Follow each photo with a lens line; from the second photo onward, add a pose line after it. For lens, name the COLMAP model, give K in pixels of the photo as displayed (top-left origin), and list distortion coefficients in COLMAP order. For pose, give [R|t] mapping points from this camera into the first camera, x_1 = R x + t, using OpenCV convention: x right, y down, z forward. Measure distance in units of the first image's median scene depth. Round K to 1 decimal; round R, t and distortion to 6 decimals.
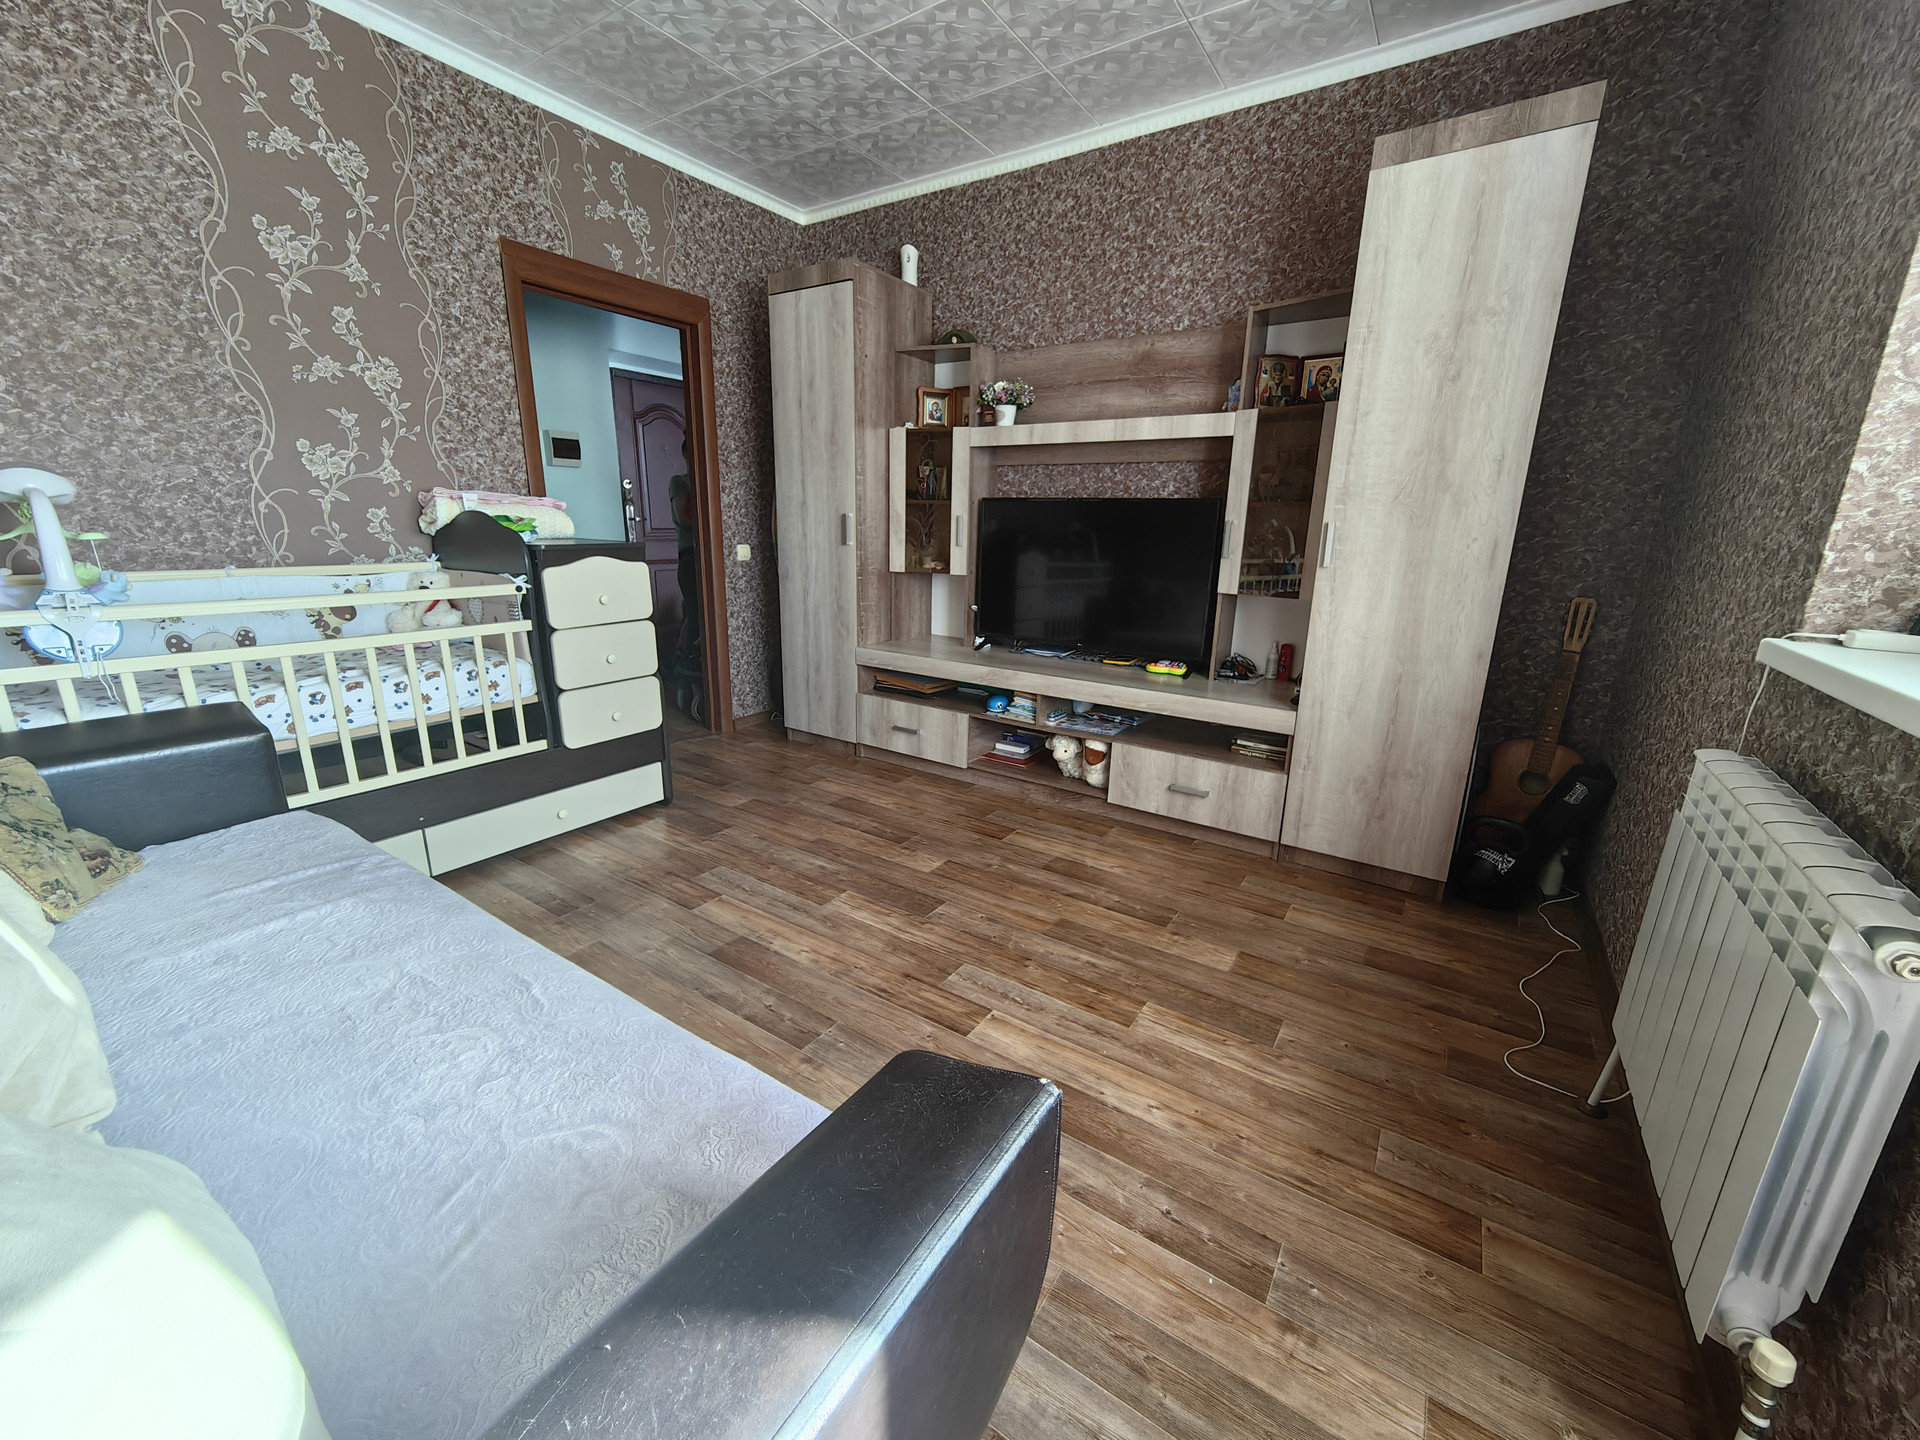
lens RADIAL K [[749.8, 0, 961.6], [0, 749.8, 716.7], [0, 0, 1]] dist [-0.003146, 0.003950]
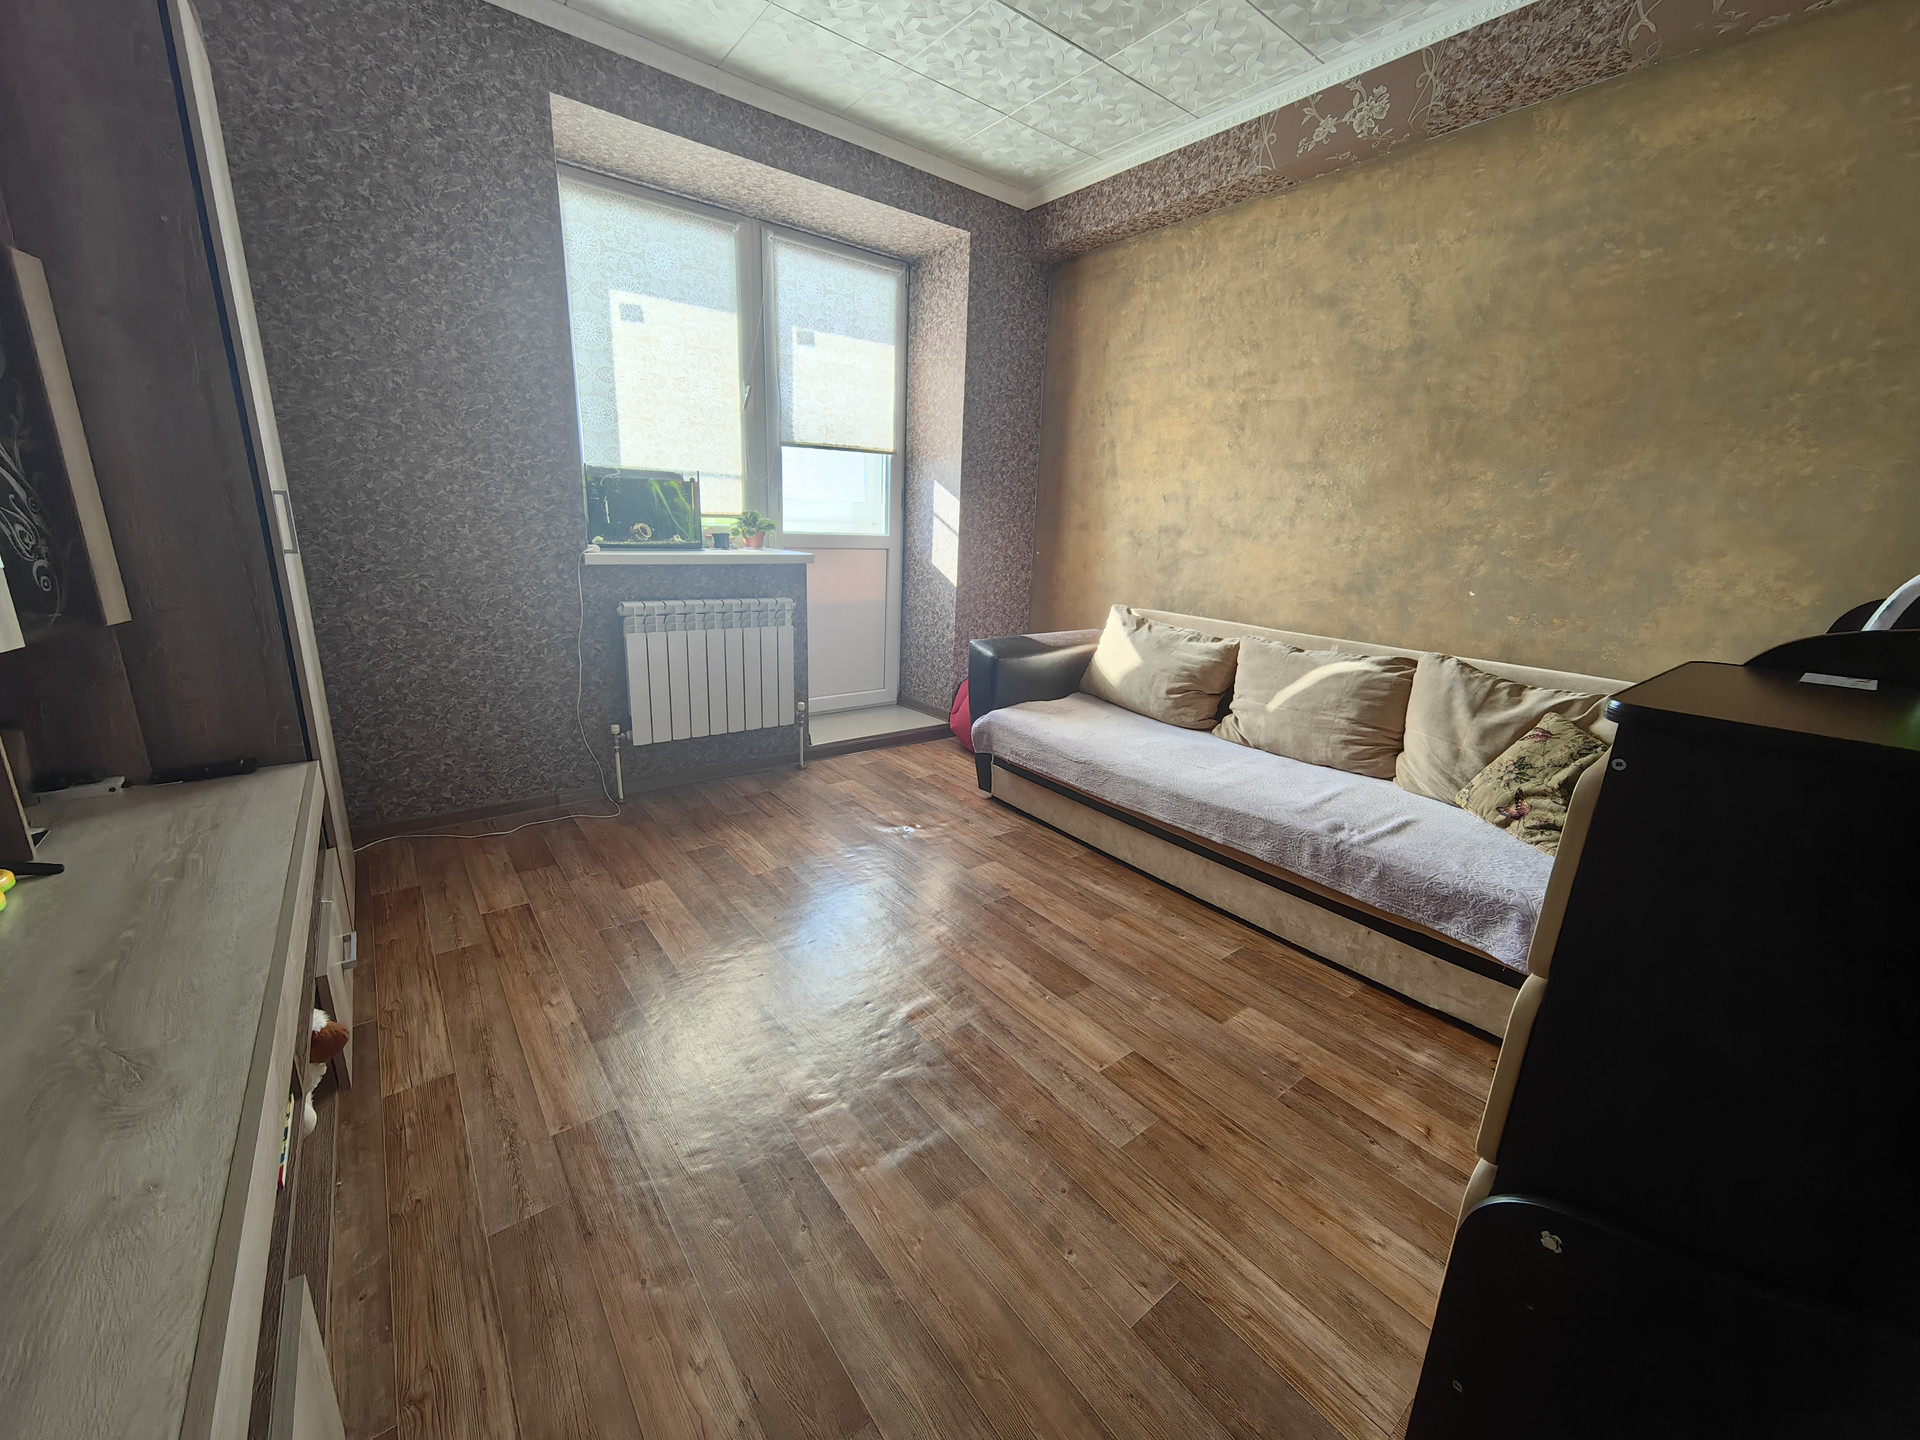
lens RADIAL K [[749.8, 0, 961.6], [0, 749.8, 716.7], [0, 0, 1]] dist [-0.003146, 0.003950]
pose [[-0.947956, -0.136684, 0.287570, -0.322906], [0.023966, 0.869978, 0.492507, -0.369021], [-0.317498, 0.473767, -0.821426, 1.338499]]
